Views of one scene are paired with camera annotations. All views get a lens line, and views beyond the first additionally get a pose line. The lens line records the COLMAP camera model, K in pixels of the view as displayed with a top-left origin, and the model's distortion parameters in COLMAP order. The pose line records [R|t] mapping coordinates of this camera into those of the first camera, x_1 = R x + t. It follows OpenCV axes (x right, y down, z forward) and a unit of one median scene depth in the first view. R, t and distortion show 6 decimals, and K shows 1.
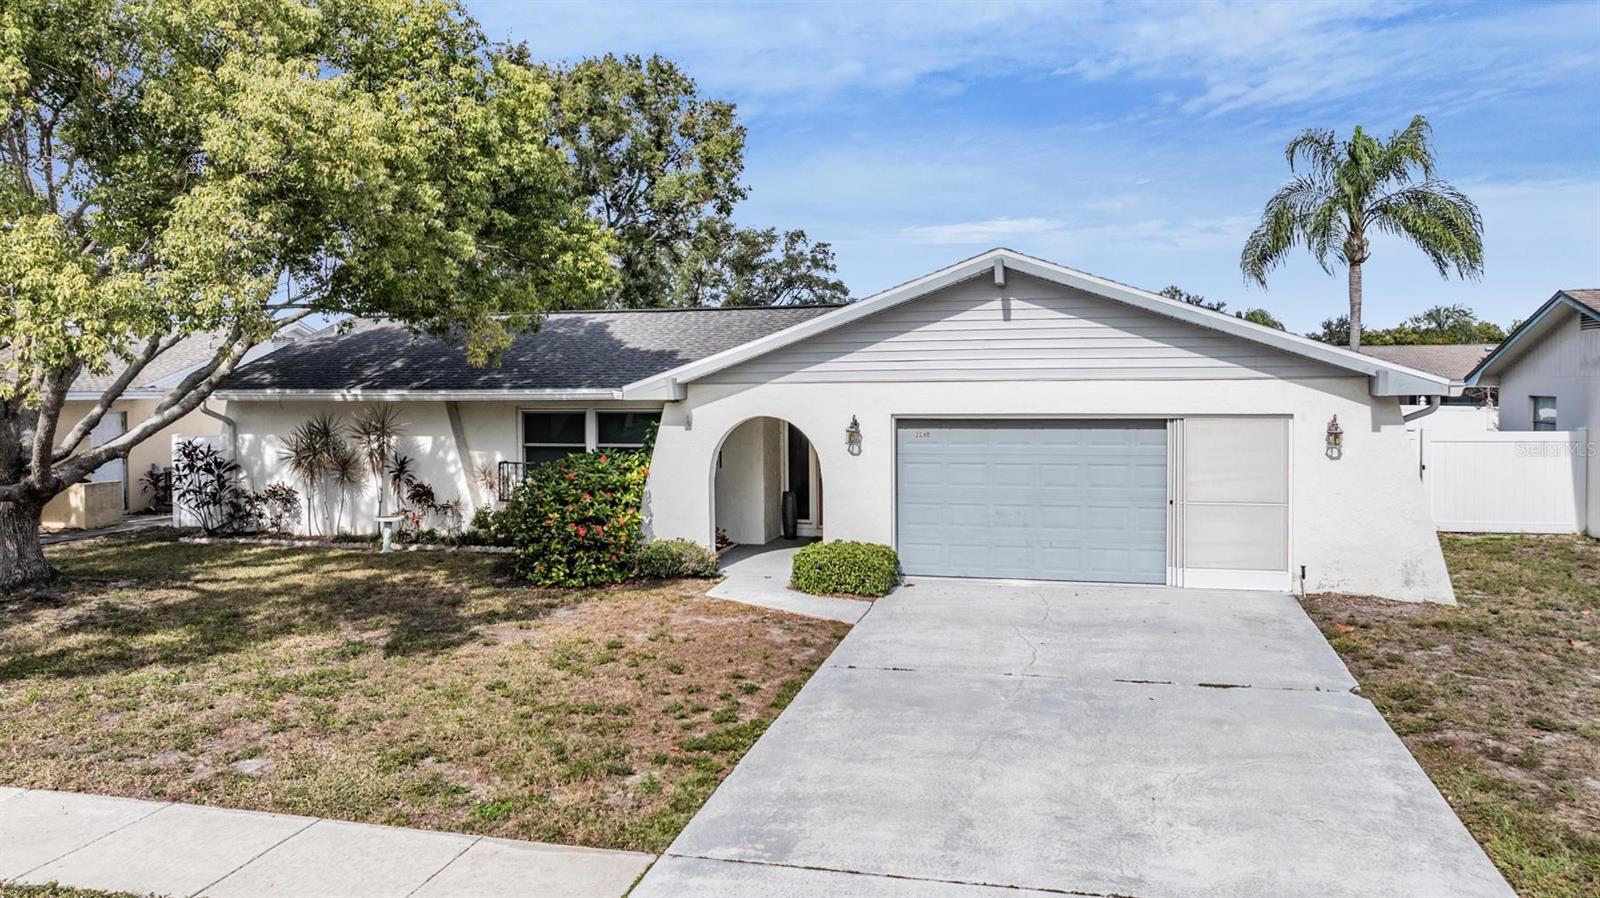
lens RADIAL K [[1131.1, 0, 800.3], [0, 1131.1, 421.0], [0, 0, 1]] dist [-0.022859, 0.002554]
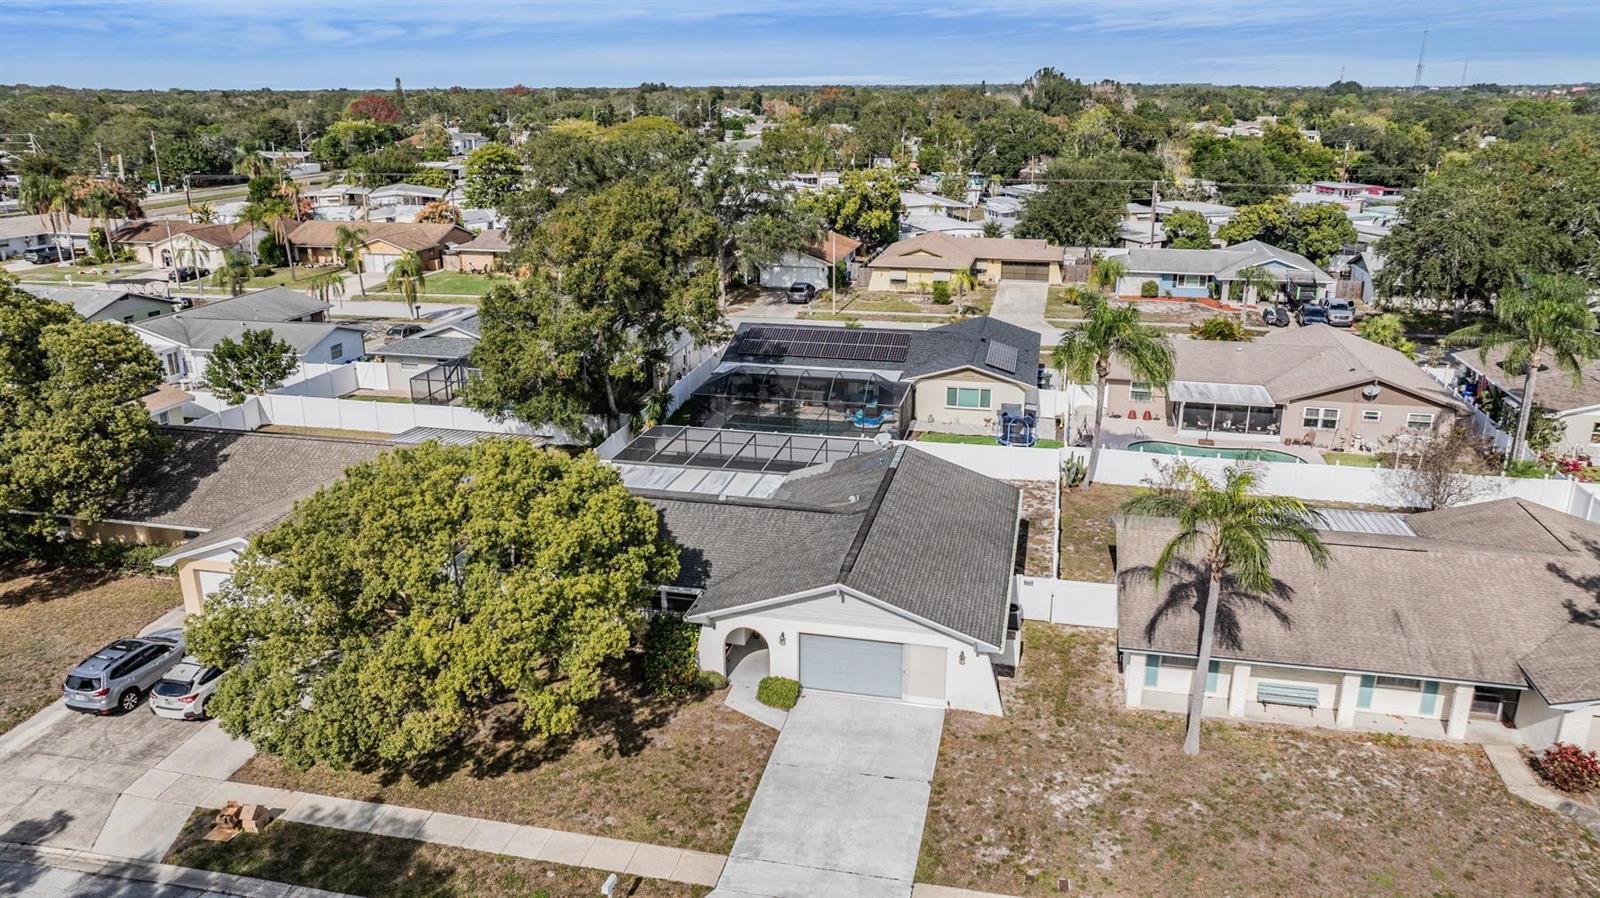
lens RADIAL K [[1115.1, 0, 800.0], [0, 1115.1, 449.0], [0, 0, 1]] dist [-0.018062, 0.001585]
pose [[0.999395, -0.003993, 0.034561, 0.003052], [-0.005794, 0.960417, 0.278507, -1.137364], [-0.034305, -0.278539, 0.959812, -1.312597]]
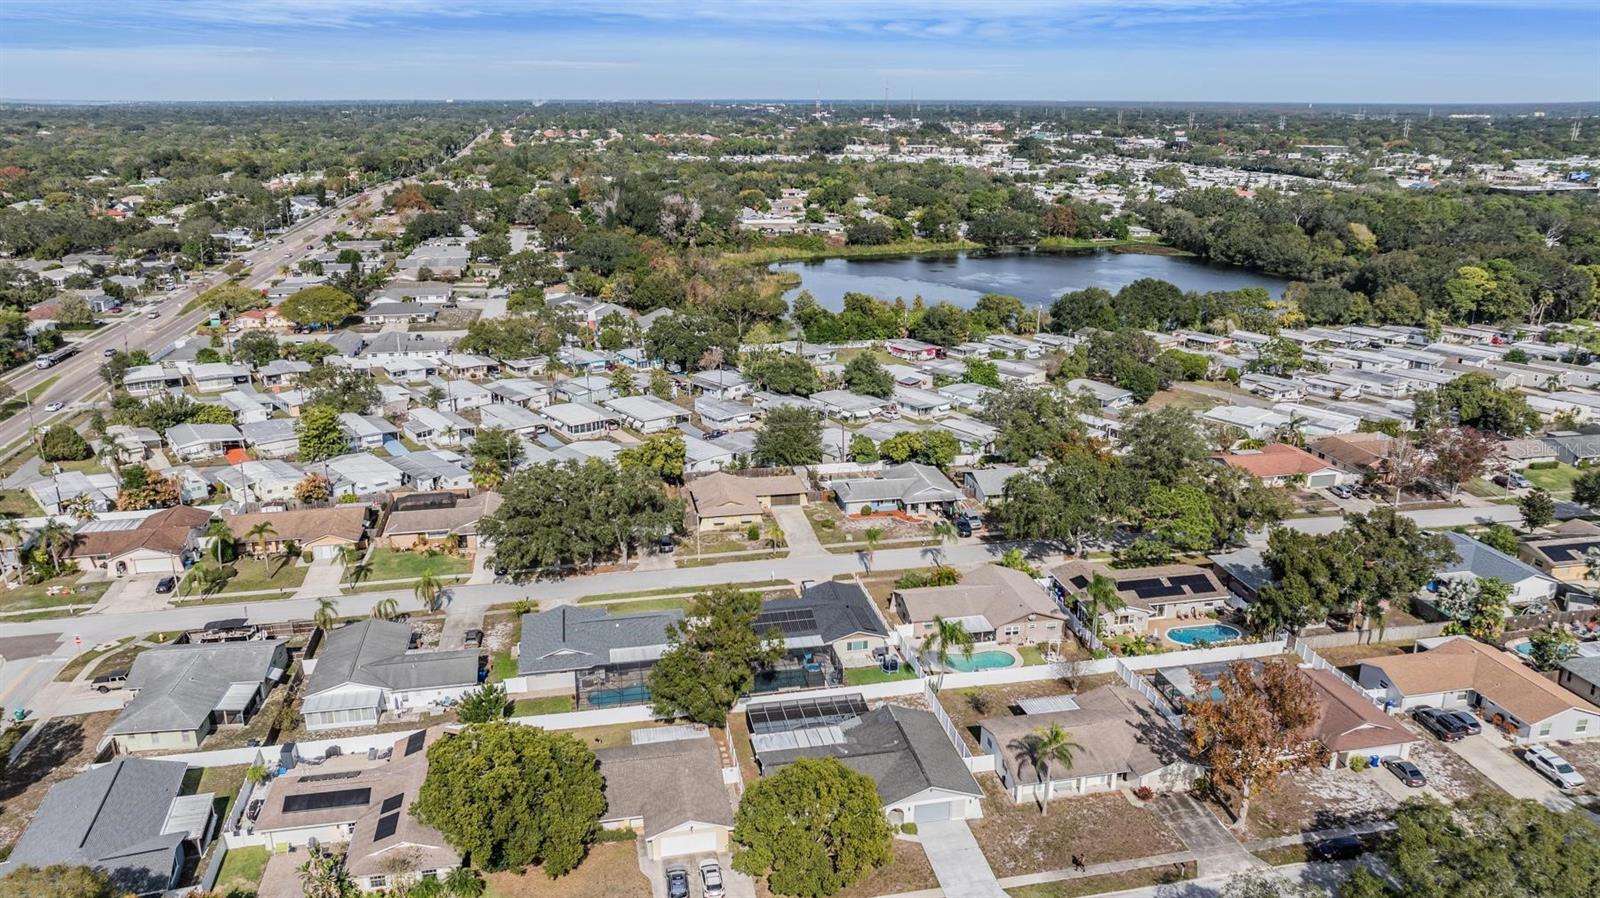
lens RADIAL K [[1115.1, 0, 800.0], [0, 1115.1, 449.0], [0, 0, 1]] dist [-0.018062, 0.001585]
pose [[0.895973, -0.122032, 0.427013, -3.371274], [0.004254, 0.963821, 0.266515, -4.152198], [-0.444088, -0.236974, 0.864077, -4.290408]]
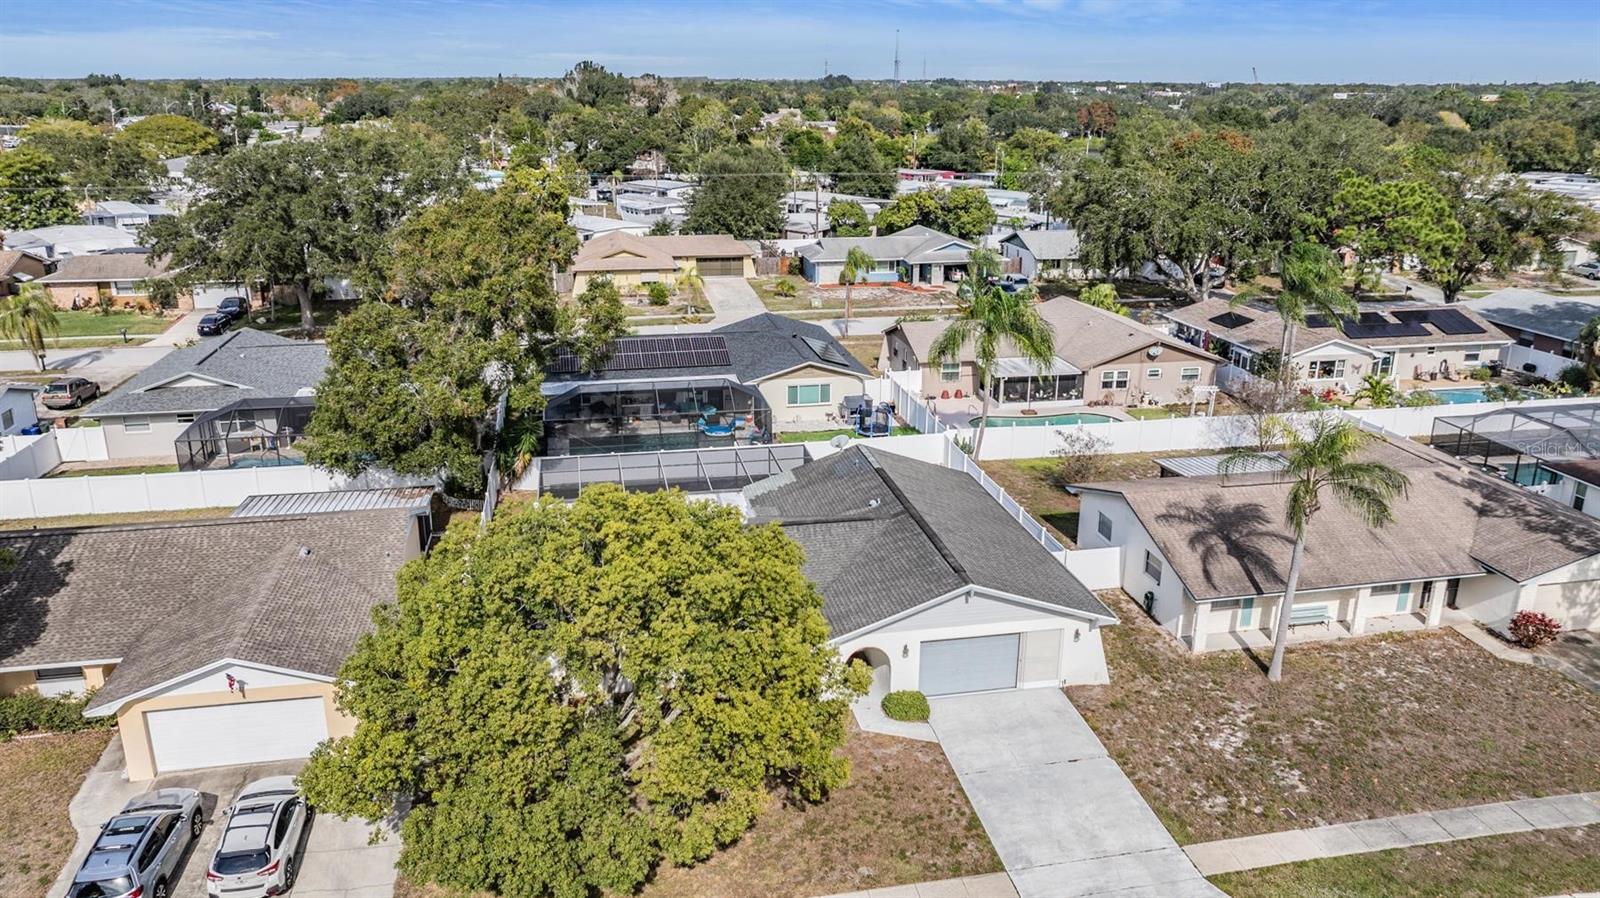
lens RADIAL K [[1141.2, 0, 800.0], [0, 1141.2, 449.0], [0, 0, 1]] dist [-0.015010, -0.000706]
pose [[0.899488, -0.122846, 0.419321, -1.200475], [0.002374, 0.961024, 0.276453, -1.148606], [-0.436939, -0.247671, 0.864722, -0.965669]]
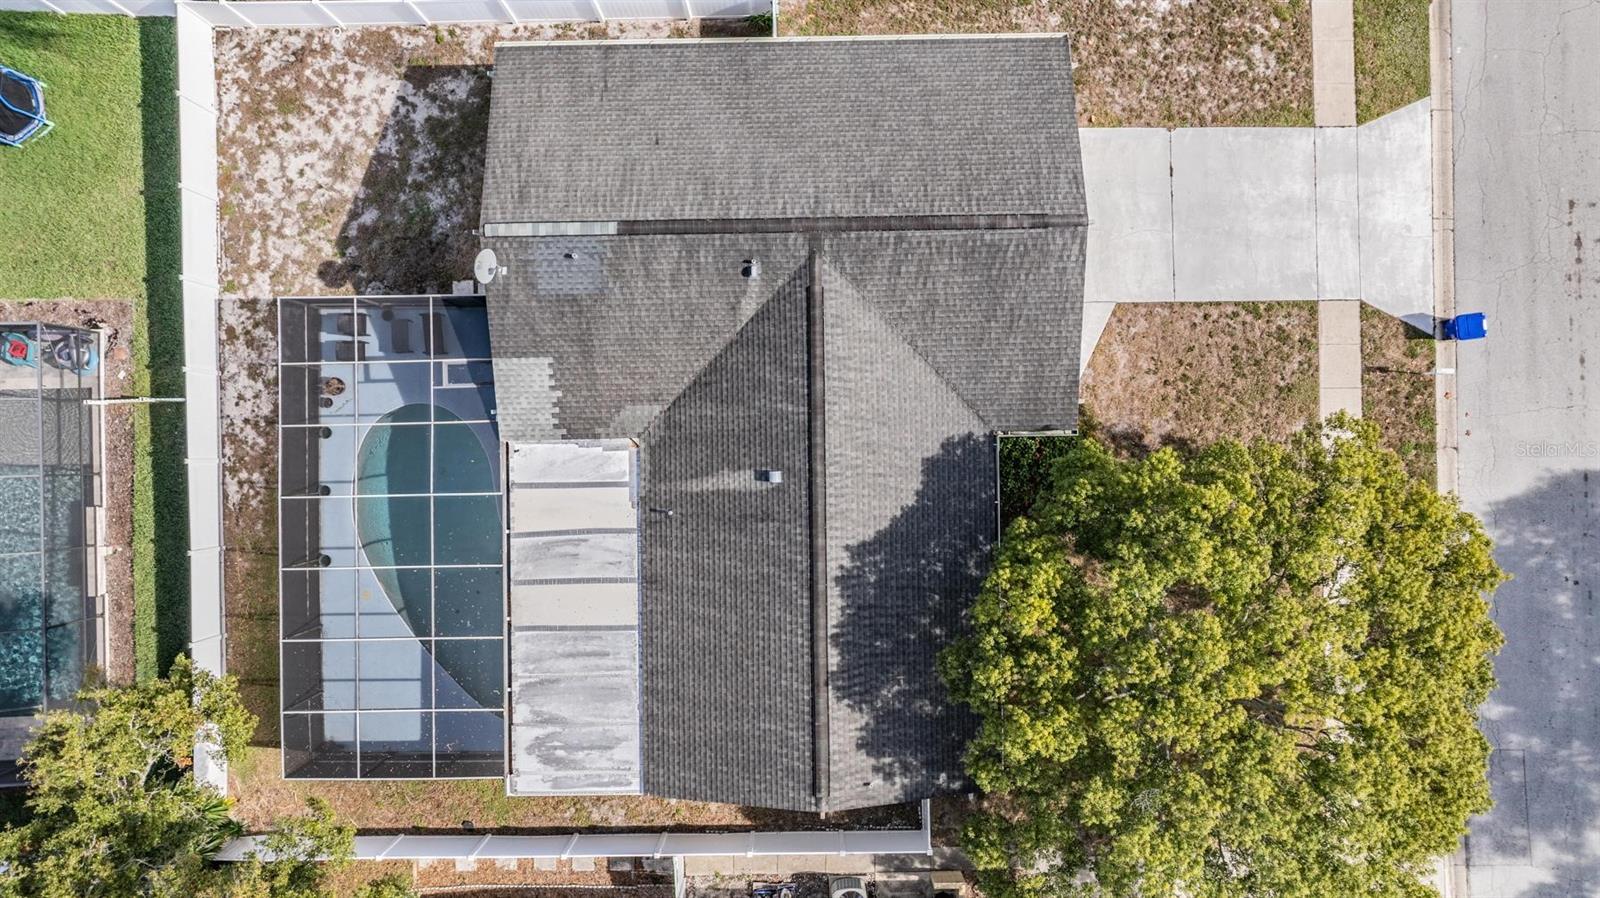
lens RADIAL K [[1115.1, 0, 800.0], [0, 1115.1, 449.0], [0, 0, 1]] dist [-0.018062, 0.001585]
pose [[-0.269757, -0.962827, 0.013994, -0.100042], [0.040032, 0.003307, 0.999193, -2.095921], [-0.962096, 0.270099, 0.037652, 1.511582]]
